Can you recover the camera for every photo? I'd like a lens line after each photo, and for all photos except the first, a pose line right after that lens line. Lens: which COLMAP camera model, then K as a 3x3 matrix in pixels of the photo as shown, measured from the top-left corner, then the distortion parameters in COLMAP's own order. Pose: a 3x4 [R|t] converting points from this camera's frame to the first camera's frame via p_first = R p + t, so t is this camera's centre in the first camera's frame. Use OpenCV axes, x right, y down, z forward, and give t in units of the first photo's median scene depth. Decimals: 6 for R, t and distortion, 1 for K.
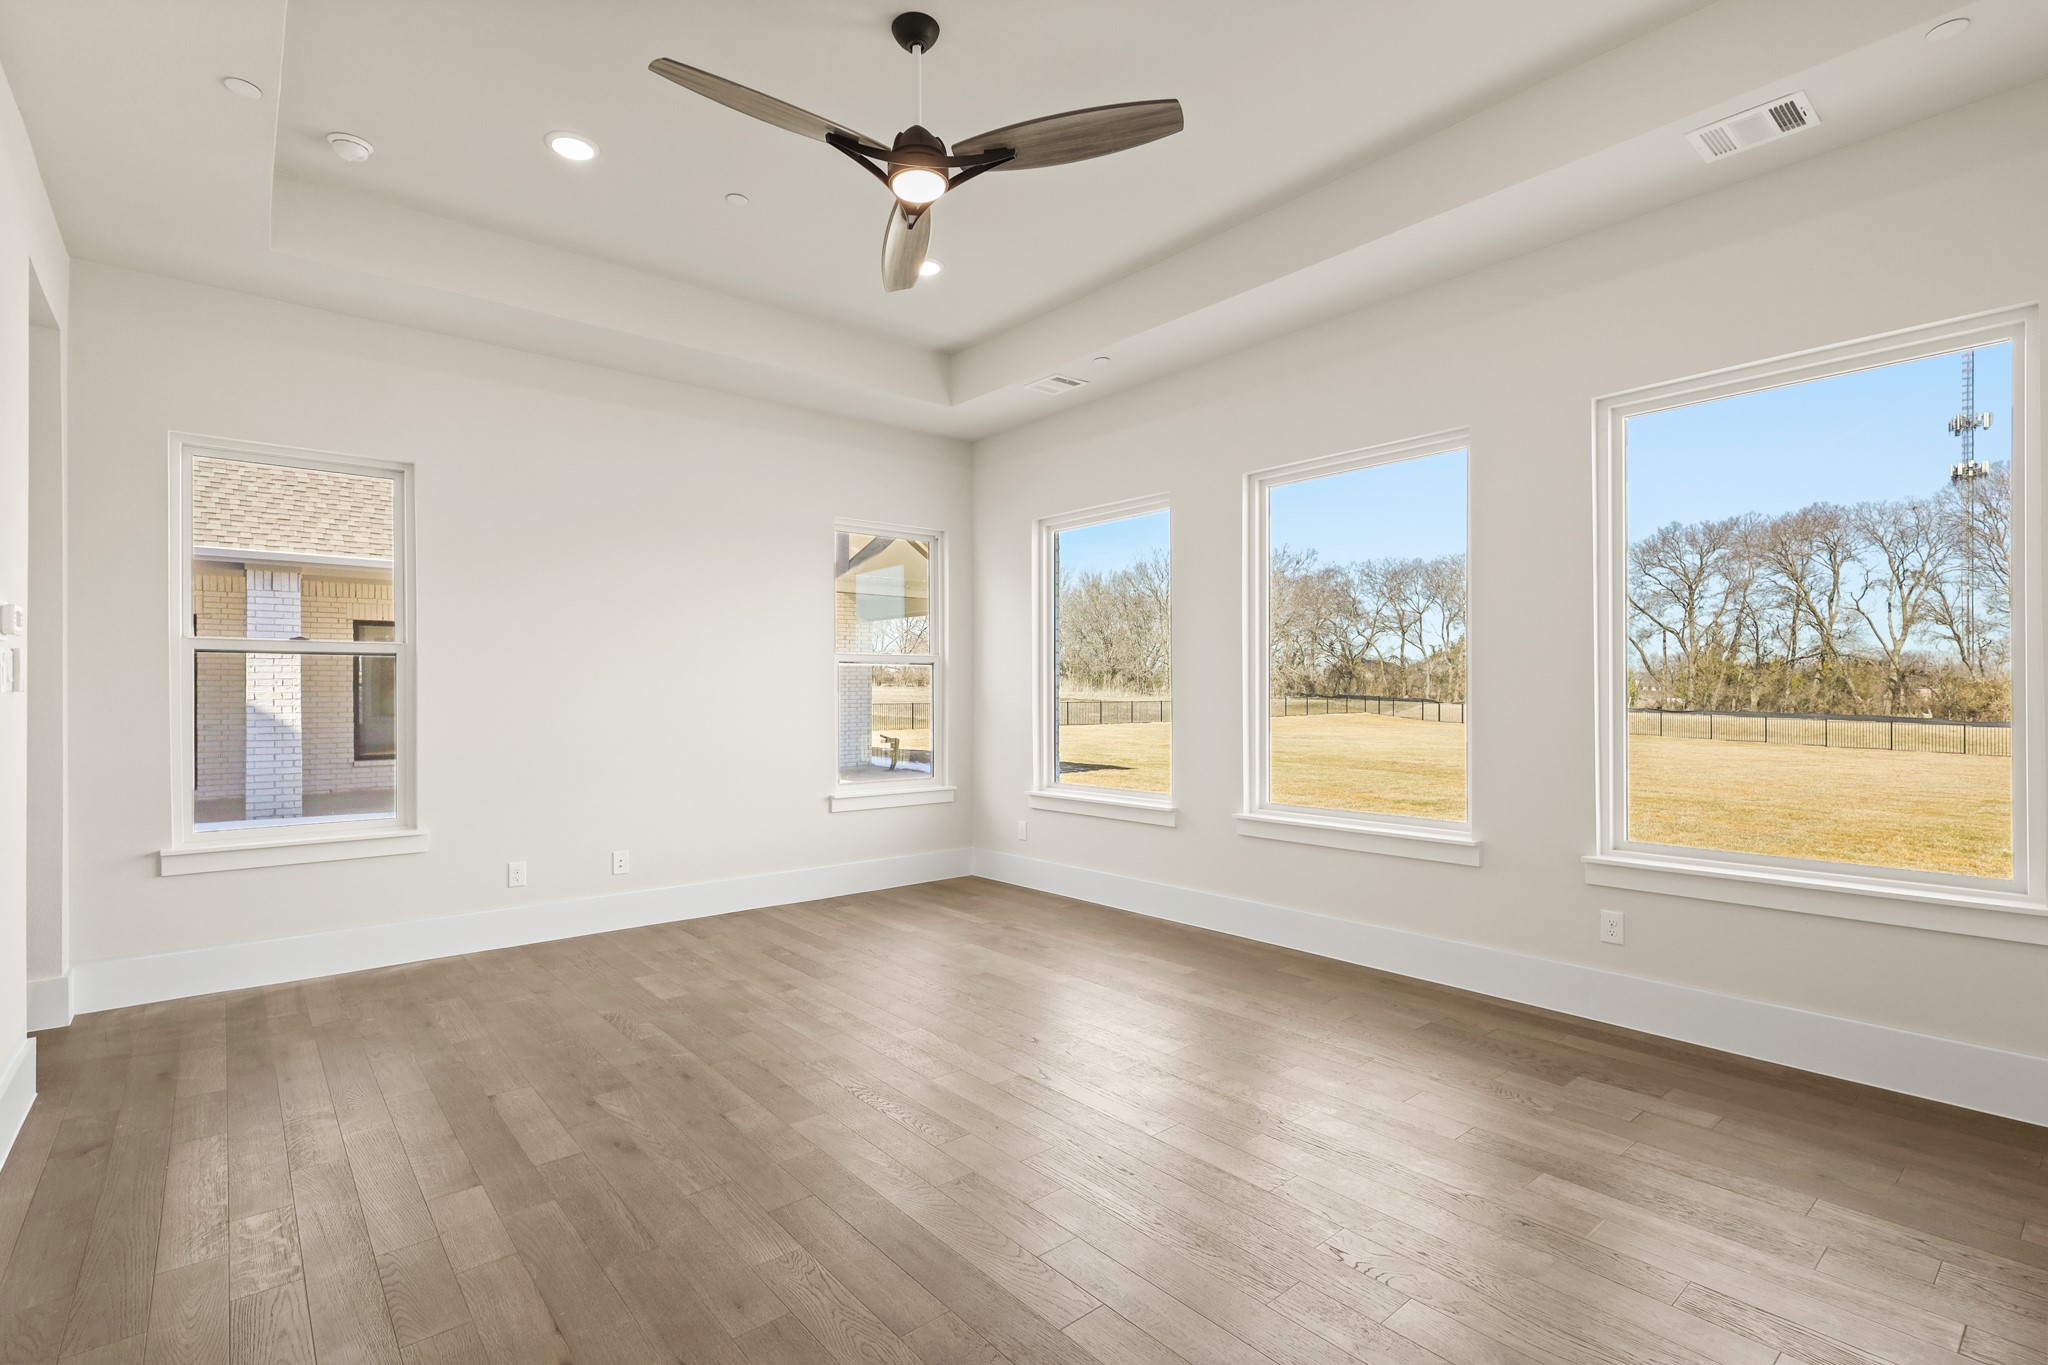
lens RADIAL K [[908.0, 0, 989.7], [0, 908.0, 689.7], [0, 0, 1]] dist [-0.001285, 0.000138]
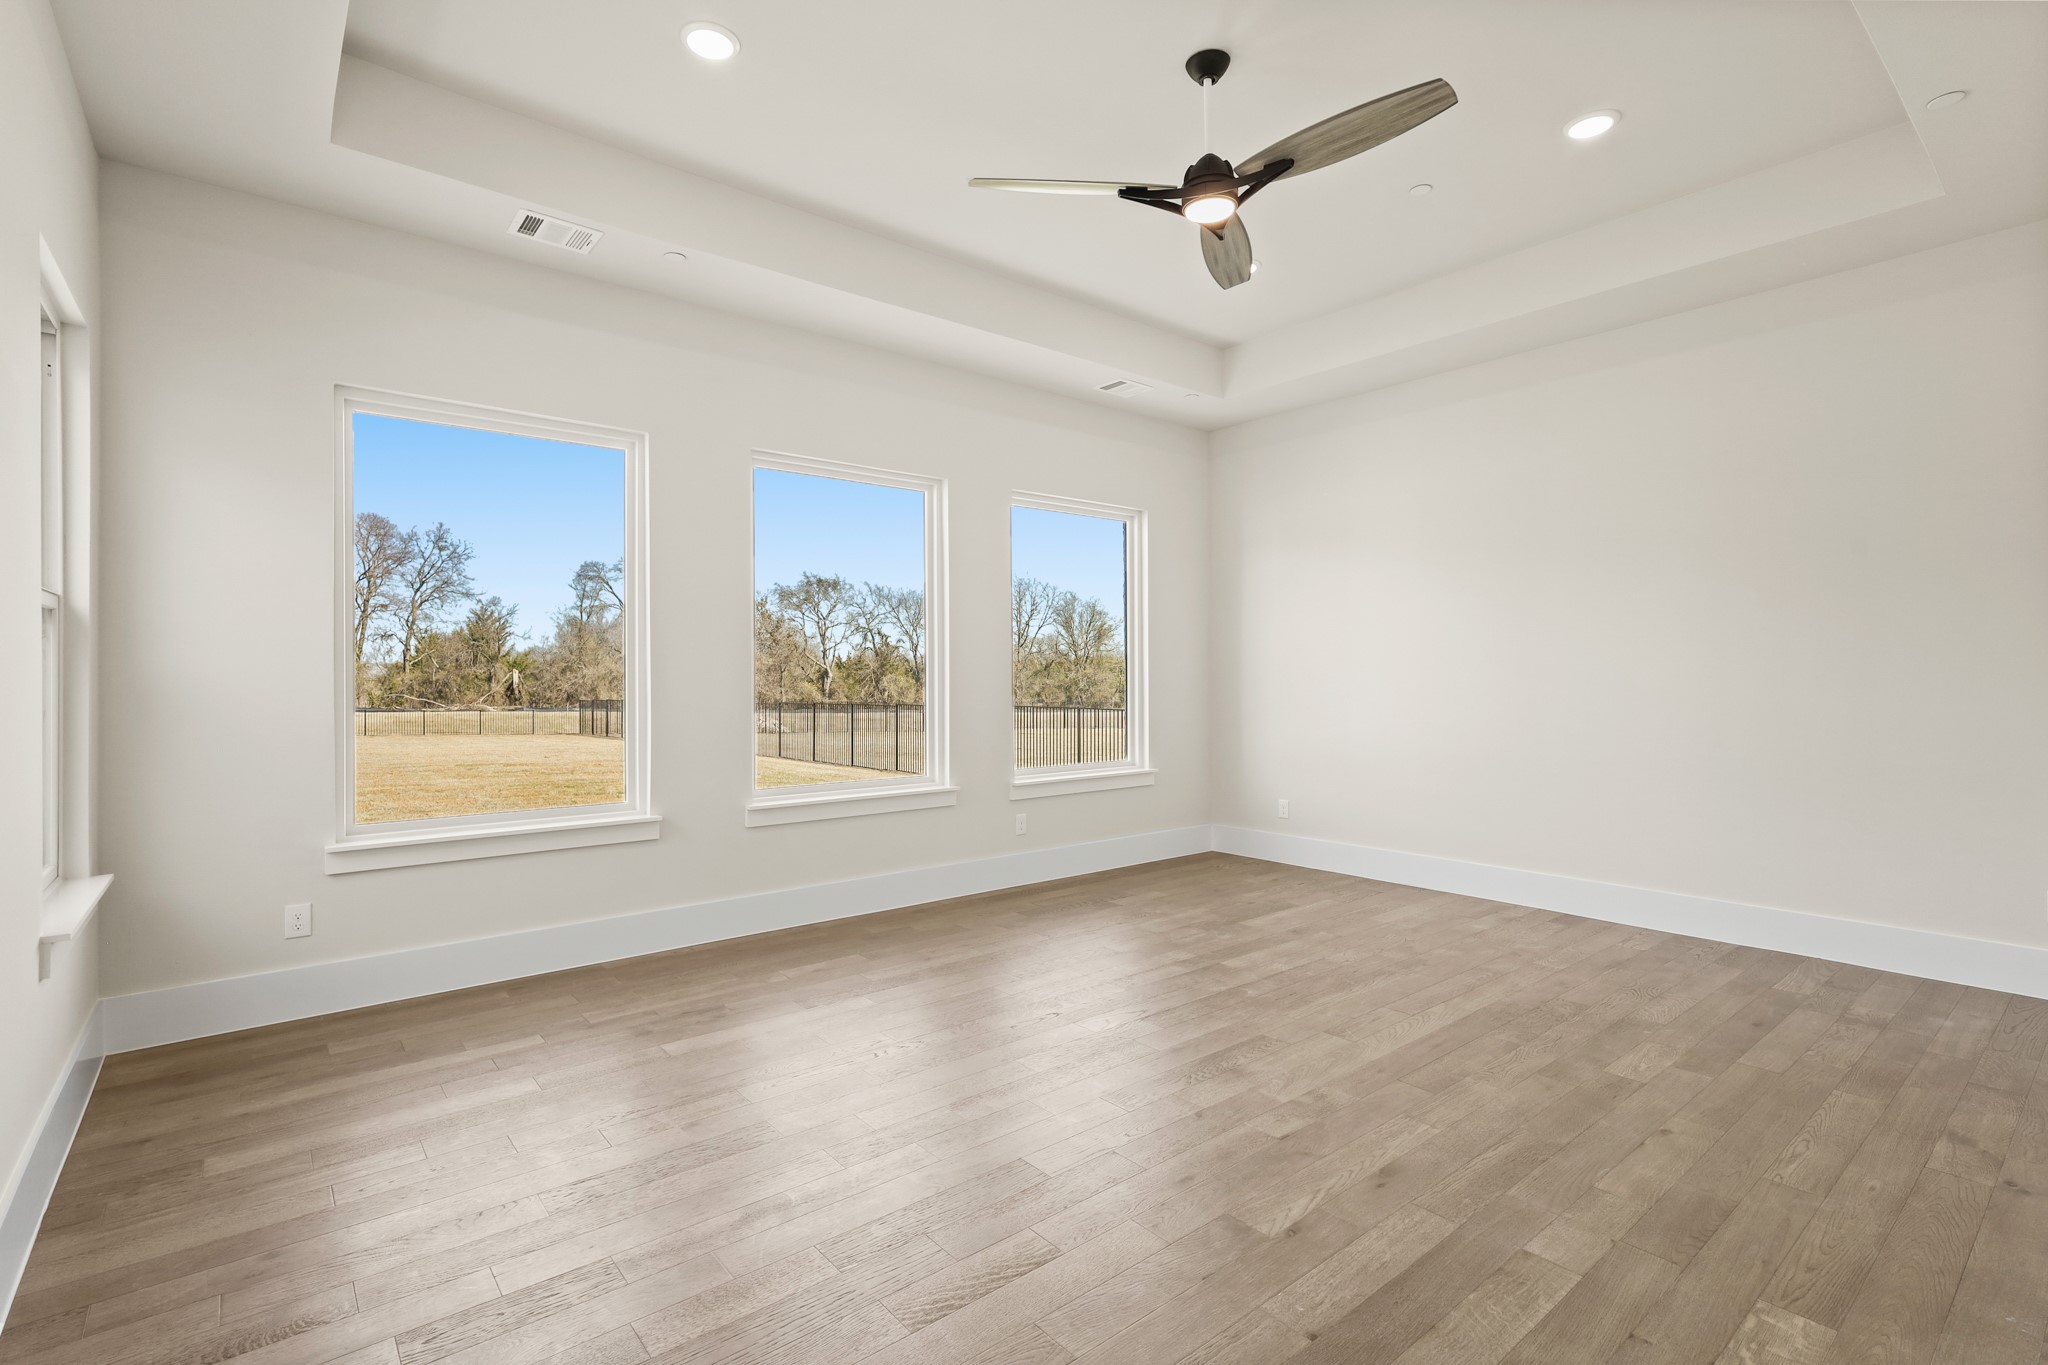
lens RADIAL K [[947.9, 0, 1017.9], [0, 947.9, 667.4], [0, 0, 1]] dist [-0.001000, -0.000398]
pose [[0.019309, 0.014803, 0.999704, -0.935926], [-0.001416, 0.999890, -0.014778, 0.010843], [-0.999813, -0.001130, 0.019327, 0.931775]]
